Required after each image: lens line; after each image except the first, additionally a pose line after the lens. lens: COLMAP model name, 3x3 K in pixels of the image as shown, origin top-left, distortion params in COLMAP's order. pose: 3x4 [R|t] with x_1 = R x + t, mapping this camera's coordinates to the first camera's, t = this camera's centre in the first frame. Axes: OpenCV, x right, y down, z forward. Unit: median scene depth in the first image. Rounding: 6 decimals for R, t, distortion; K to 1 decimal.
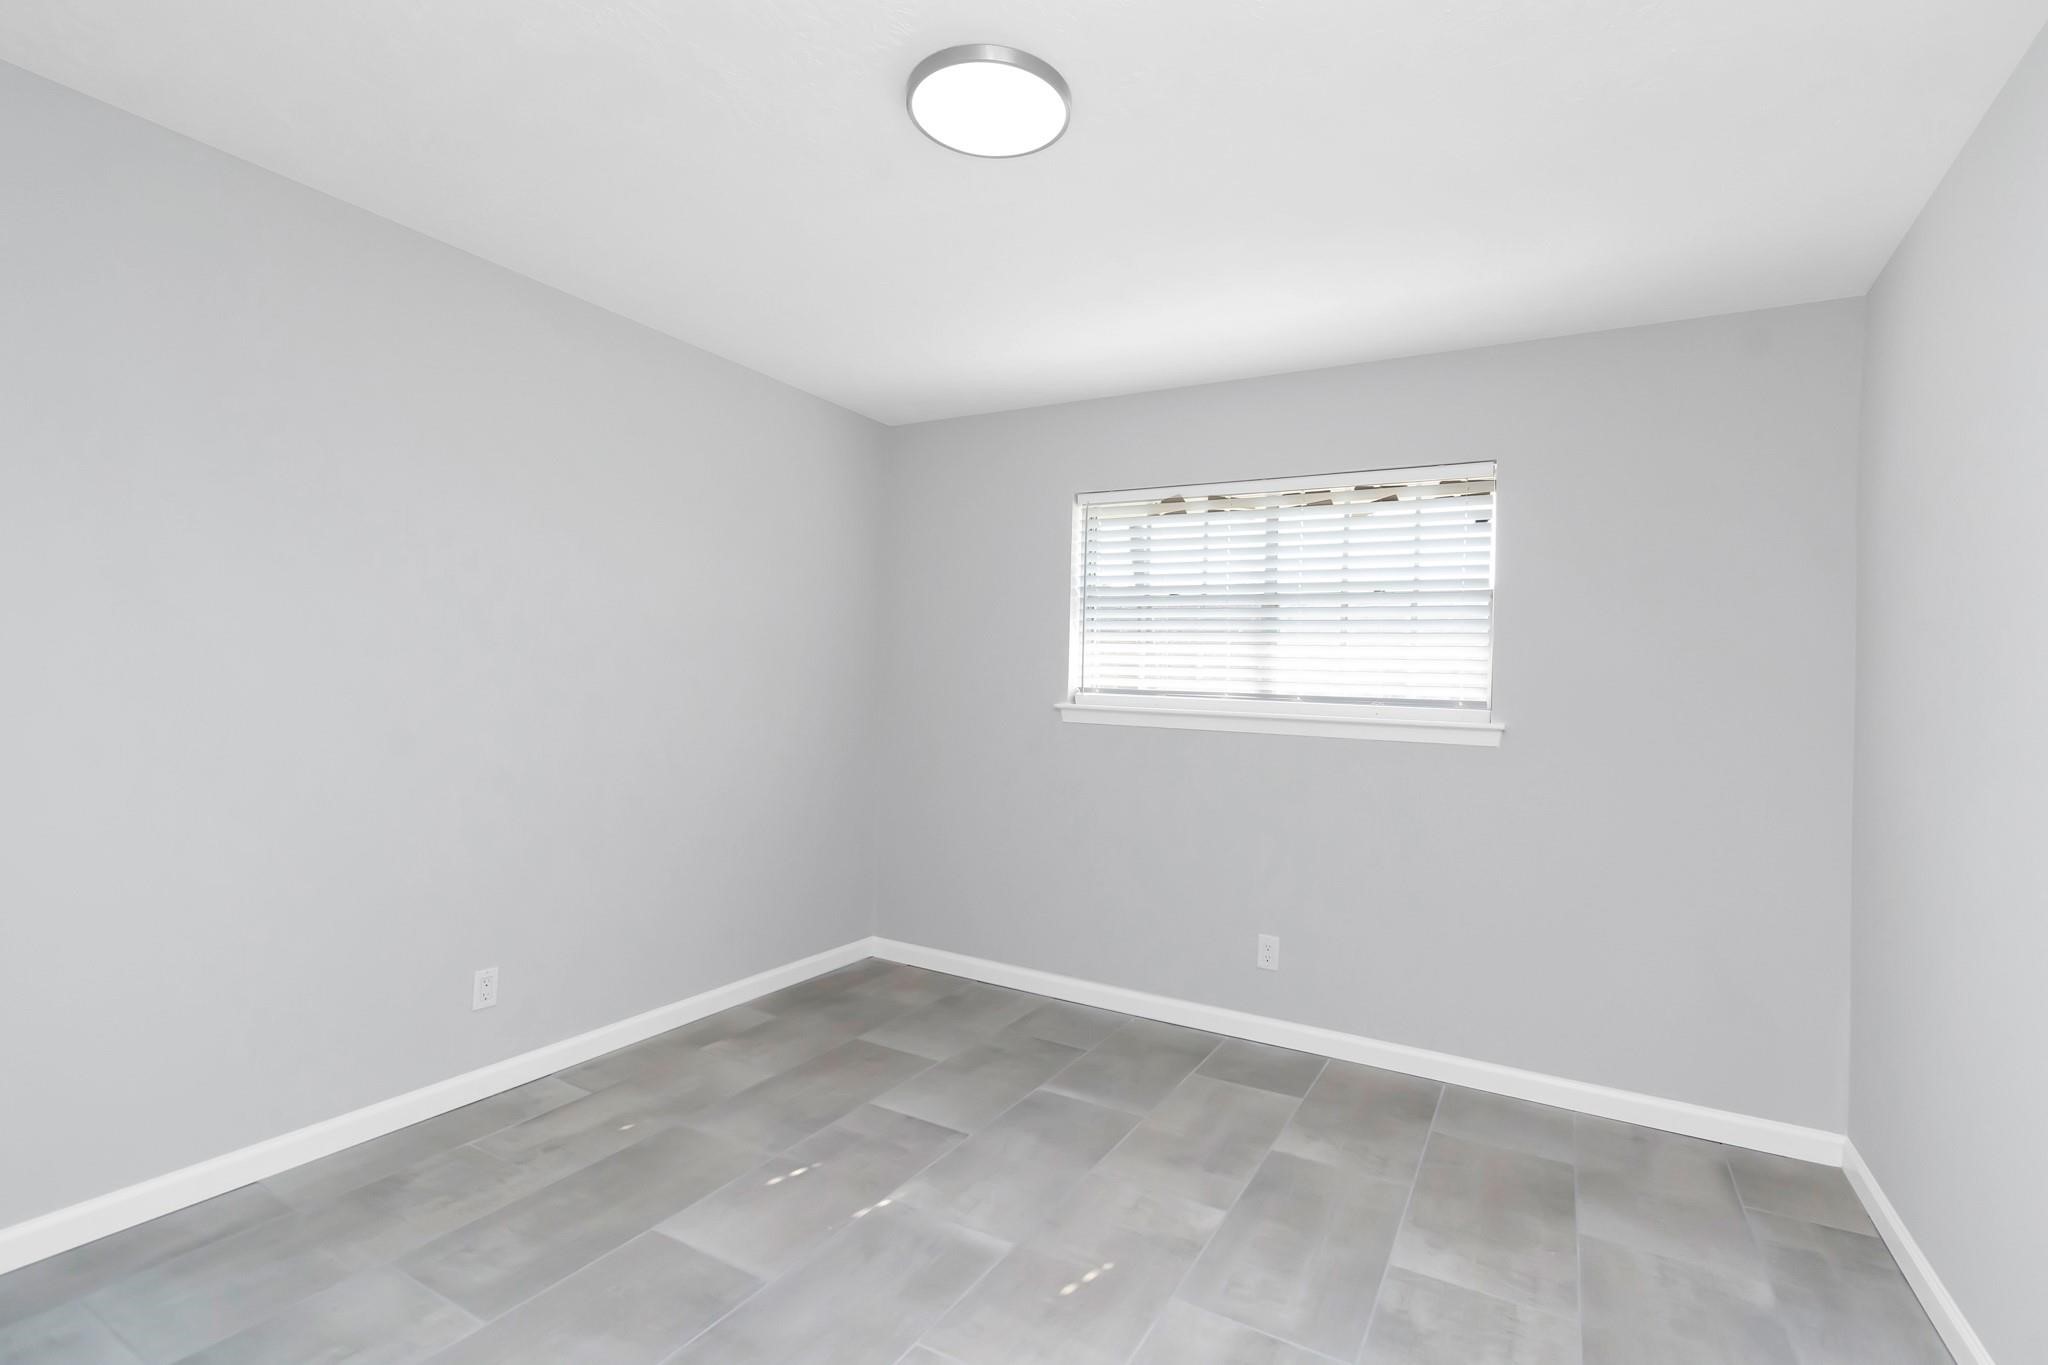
lens RADIAL K [[926.6, 0, 1058.5], [0, 926.6, 676.0], [0, 0, 1]] dist [0.000847, -0.001005]
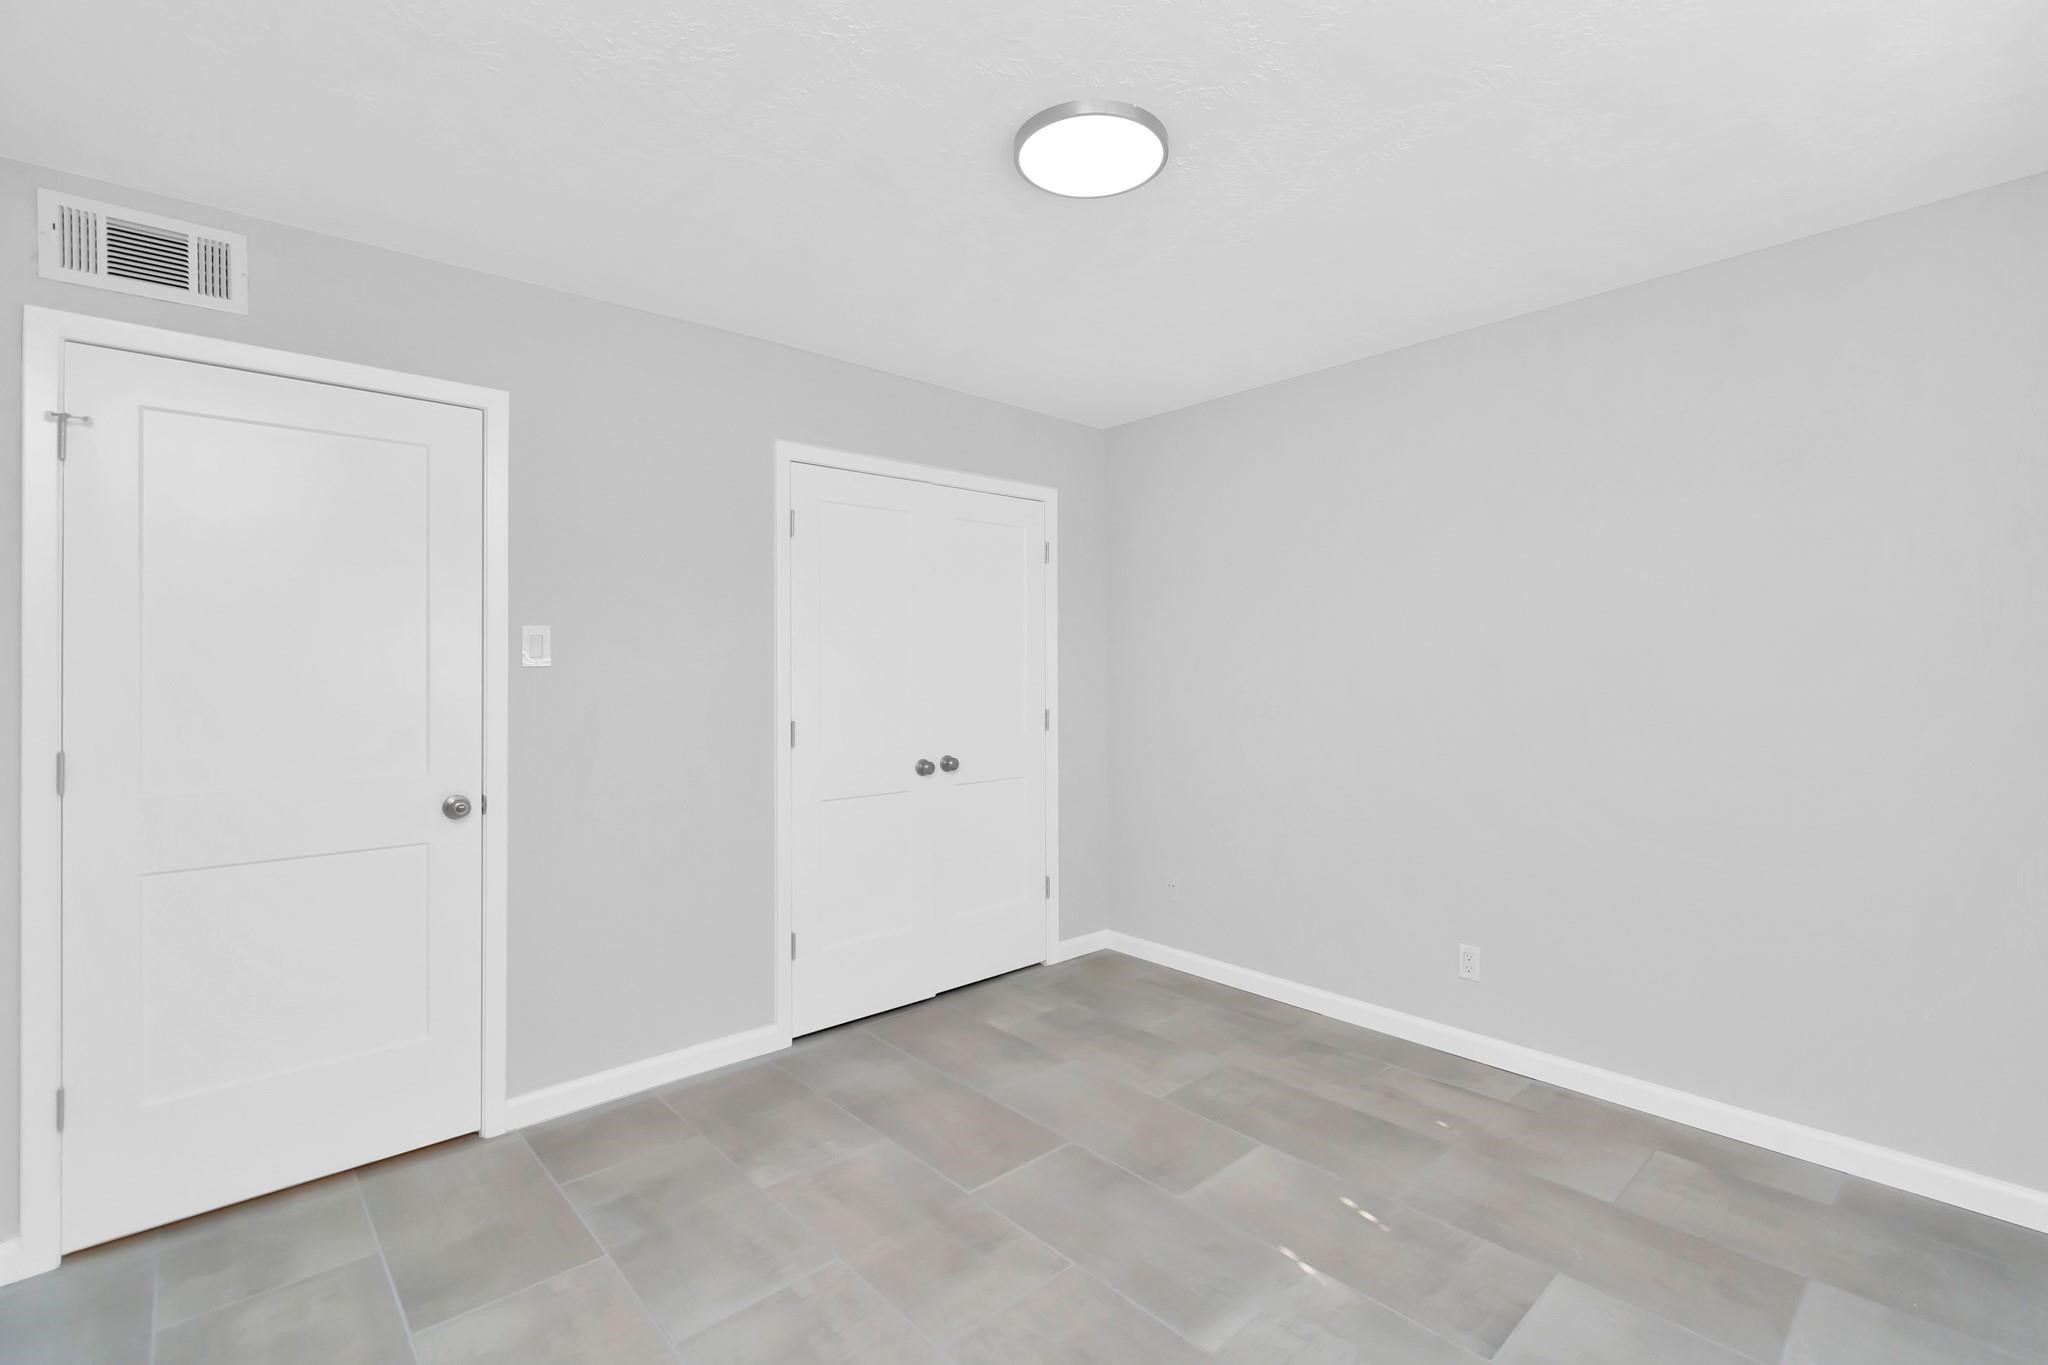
lens RADIAL K [[926.6, 0, 1058.5], [0, 926.6, 676.0], [0, 0, 1]] dist [0.000847, -0.001005]
pose [[-0.306542, -0.019131, -0.951665, 0.779652], [0.004889, 0.999753, -0.021673, 0.008733], [0.951845, -0.011296, -0.306373, 1.083098]]
